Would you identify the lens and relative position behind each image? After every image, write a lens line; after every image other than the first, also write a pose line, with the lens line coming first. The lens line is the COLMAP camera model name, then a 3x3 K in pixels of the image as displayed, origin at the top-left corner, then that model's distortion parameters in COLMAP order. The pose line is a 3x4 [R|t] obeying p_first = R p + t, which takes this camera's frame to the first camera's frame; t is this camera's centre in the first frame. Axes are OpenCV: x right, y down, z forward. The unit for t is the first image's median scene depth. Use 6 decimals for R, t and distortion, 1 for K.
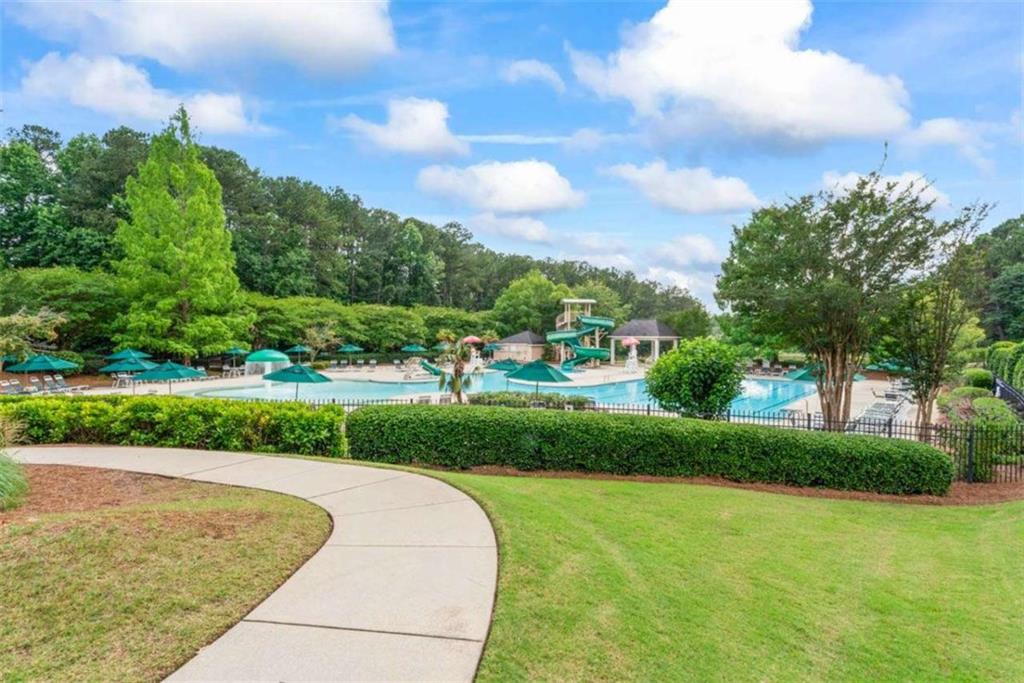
lens RADIAL K [[515.5, 0, 510.1], [0, 515.5, 343.8], [0, 0, 1]] dist [-0.004790, 0.000452]
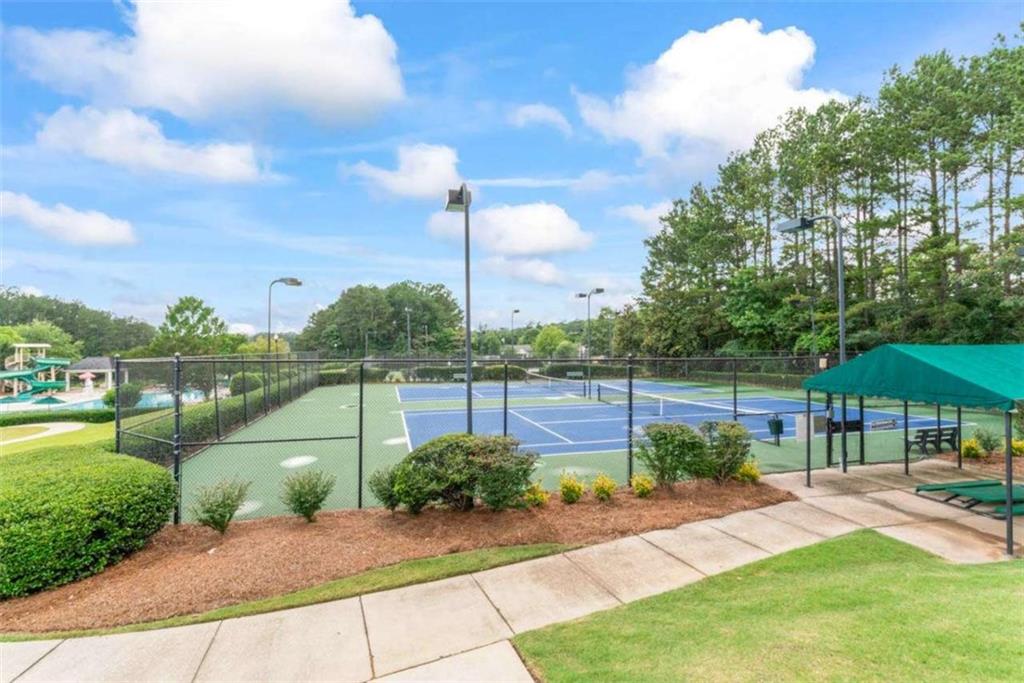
lens RADIAL K [[435.0, 0, 513.7], [0, 435.0, 345.7], [0, 0, 1]] dist [0.001918, 0.000188]
pose [[0.523418, -0.006685, 0.852050, -0.165795], [0.023267, 0.999708, -0.006449, -0.045630], [-0.851758, 0.023200, 0.523421, -0.614252]]
